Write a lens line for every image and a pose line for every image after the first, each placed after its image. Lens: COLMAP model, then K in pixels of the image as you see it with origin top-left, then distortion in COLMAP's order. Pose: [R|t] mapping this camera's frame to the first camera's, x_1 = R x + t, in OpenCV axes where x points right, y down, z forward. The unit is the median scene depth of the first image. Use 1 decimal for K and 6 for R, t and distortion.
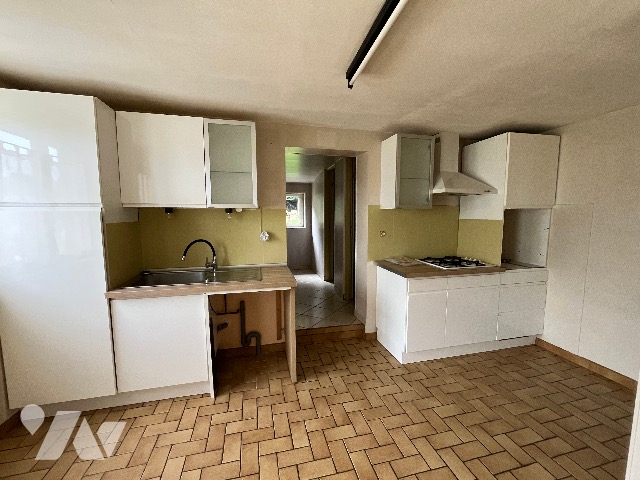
lens RADIAL K [[262.3, 0, 320.0], [0, 262.3, 240.0], [0, 0, 1]] dist [0.000839, -0.000225]
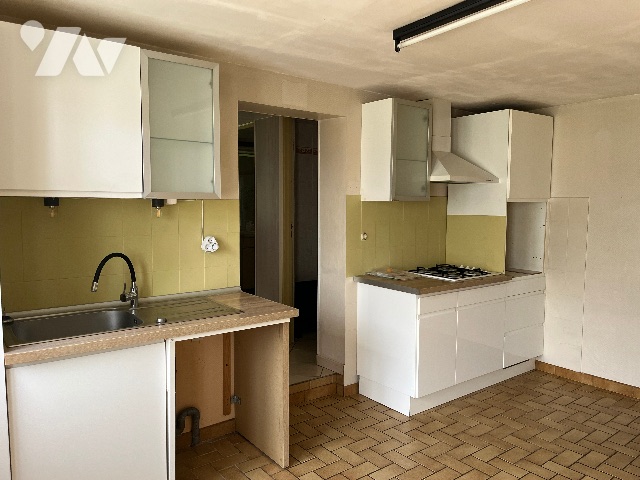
lens RADIAL K [[490.5, 0, 320.0], [0, 490.5, 240.0], [0, 0, 1]] dist [0.072847, -0.096994]
pose [[0.912698, -0.024176, 0.407918, -0.441470], [0.032654, 0.999371, -0.013833, -0.000842], [-0.407327, 0.025945, 0.912914, -0.150118]]
